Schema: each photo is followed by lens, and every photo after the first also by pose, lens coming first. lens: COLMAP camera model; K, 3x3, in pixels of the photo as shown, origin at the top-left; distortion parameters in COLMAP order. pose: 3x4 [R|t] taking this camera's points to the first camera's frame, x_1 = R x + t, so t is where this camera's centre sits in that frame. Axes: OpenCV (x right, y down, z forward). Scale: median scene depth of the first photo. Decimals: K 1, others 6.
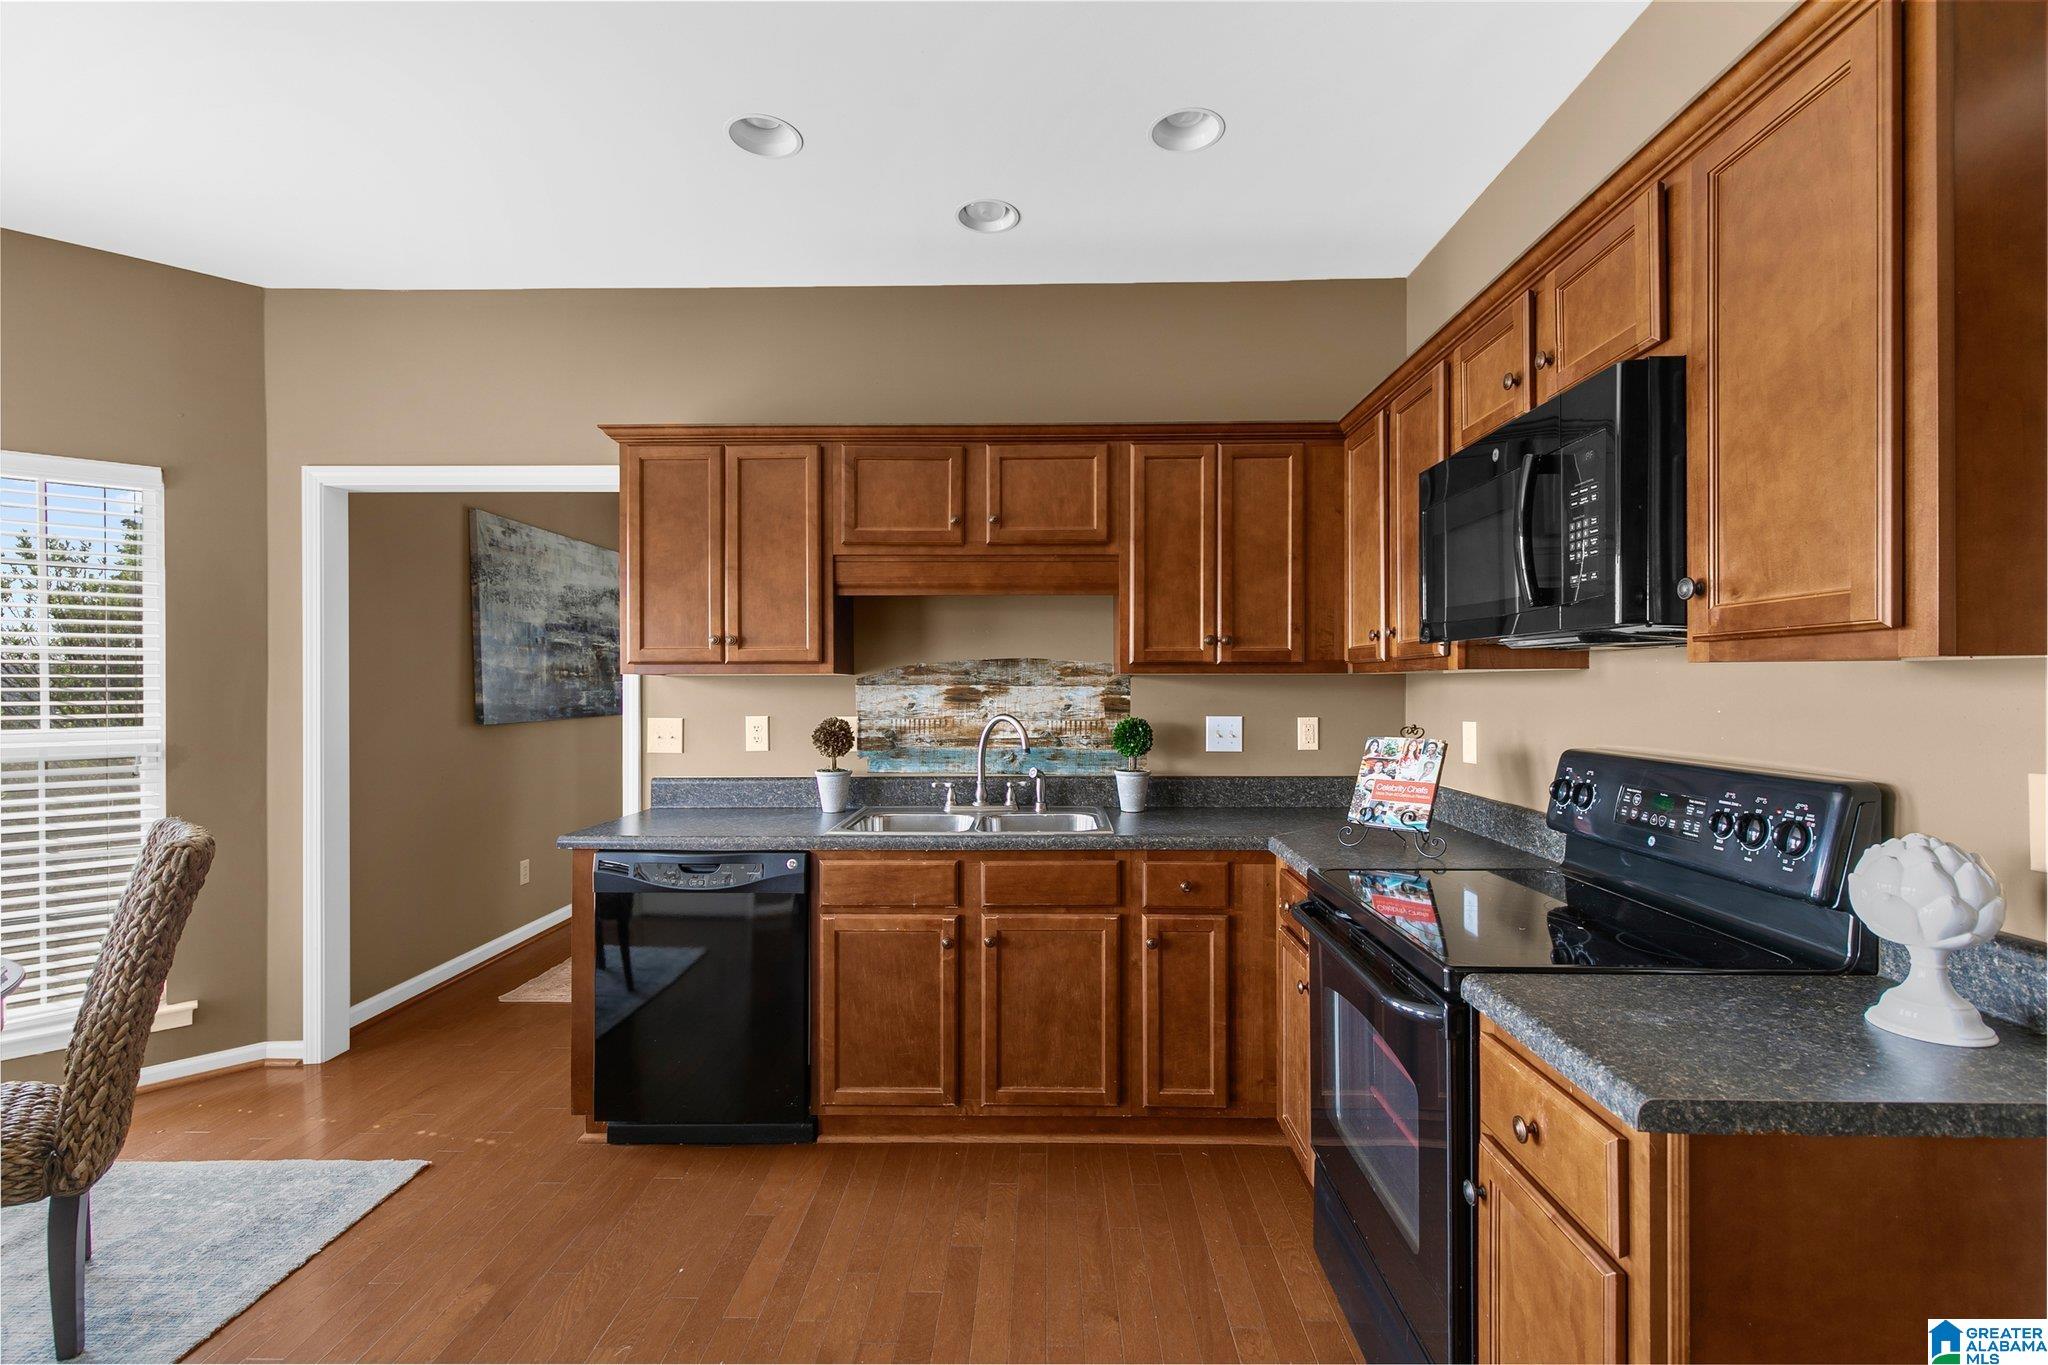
lens RADIAL K [[907.4, 0, 1035.2], [0, 907.4, 679.7], [0, 0, 1]] dist [0.000714, -0.000594]
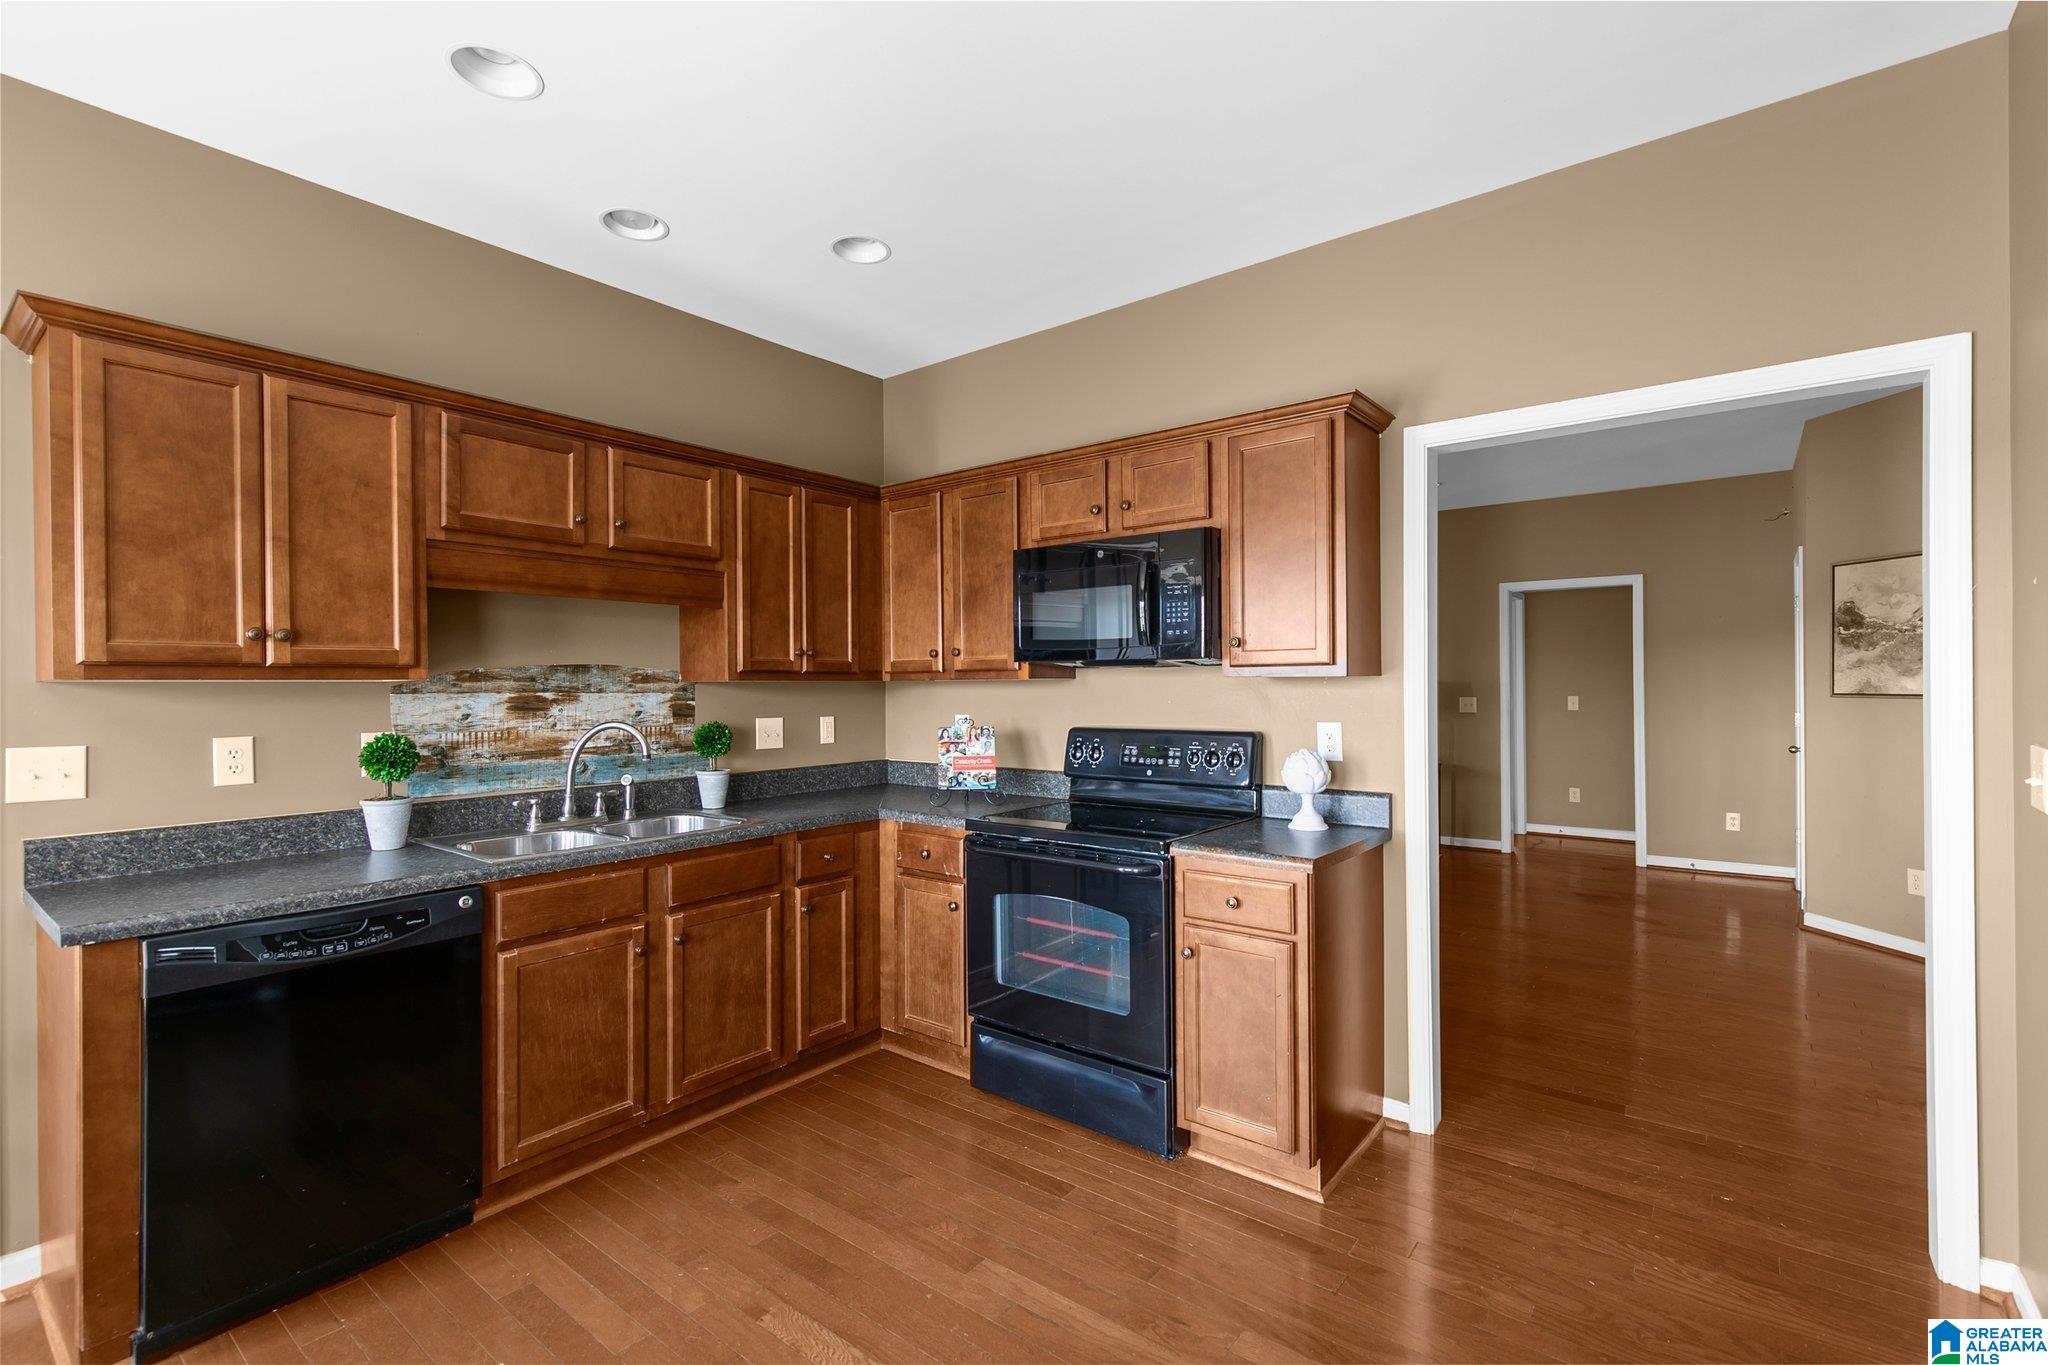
lens RADIAL K [[907.4, 0, 1035.2], [0, 907.4, 679.7], [0, 0, 1]] dist [0.000714, -0.000594]
pose [[0.599165, 0.002794, 0.800621, -0.561639], [0.002038, 0.999985, -0.005015, -0.001672], [-0.800623, 0.004636, 0.599151, 0.046991]]
